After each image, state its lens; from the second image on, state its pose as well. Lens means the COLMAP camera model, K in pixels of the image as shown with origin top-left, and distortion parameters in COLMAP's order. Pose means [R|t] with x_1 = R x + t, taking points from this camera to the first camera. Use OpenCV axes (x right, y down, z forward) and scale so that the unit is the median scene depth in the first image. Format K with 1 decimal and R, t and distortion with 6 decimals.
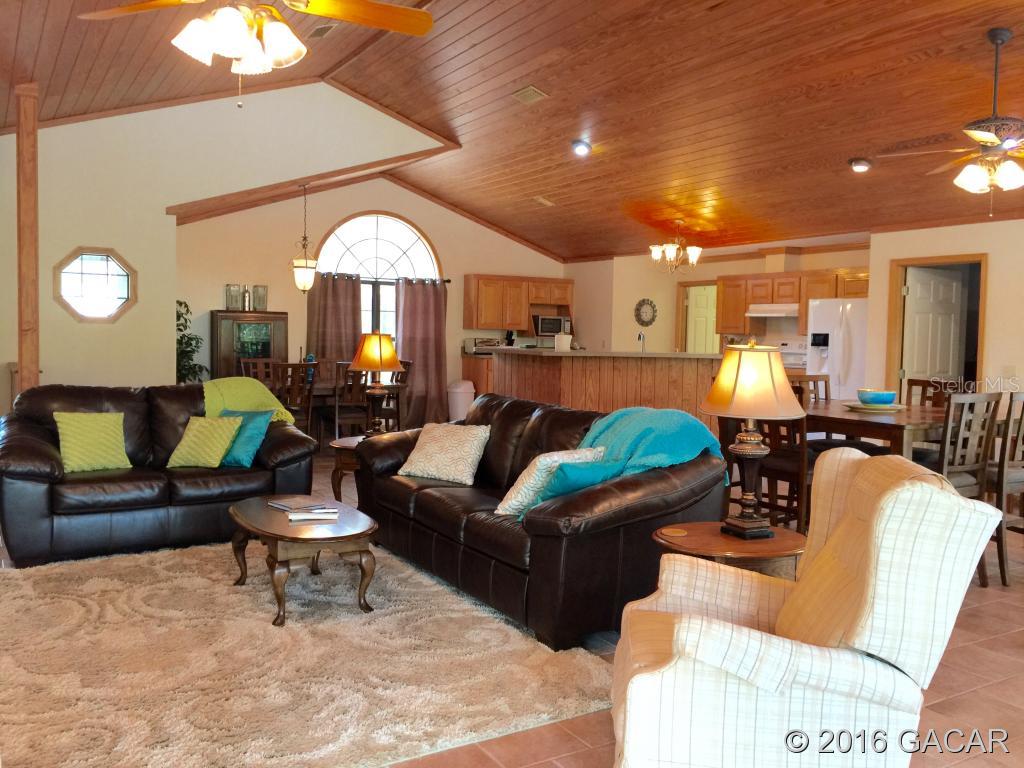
lens RADIAL K [[869.0, 0, 514.4], [0, 869.0, 373.7], [0, 0, 1]] dist [0.063459, -0.066478]
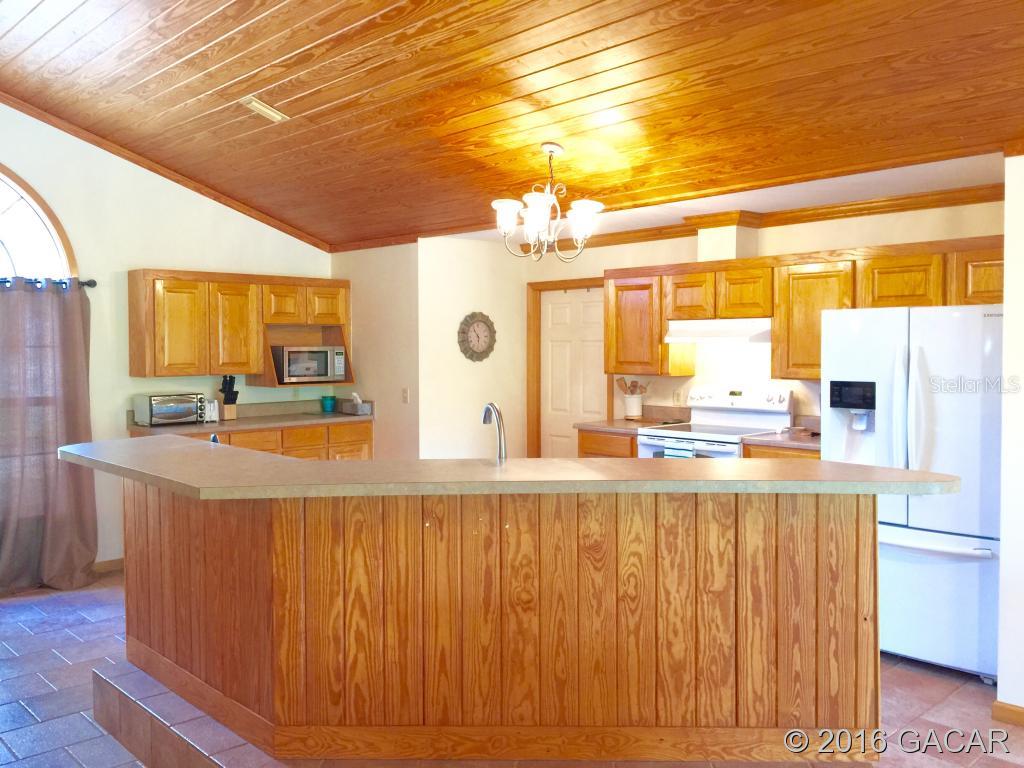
lens RADIAL K [[869.0, 0, 505.2], [0, 869.0, 379.3], [0, 0, 1]] dist [0.063459, -0.066478]
pose [[0.978529, -0.031778, 0.203645, 0.055406], [0.032991, 0.999452, -0.002563, -0.042998], [-0.203452, 0.009226, 0.979041, 0.469197]]
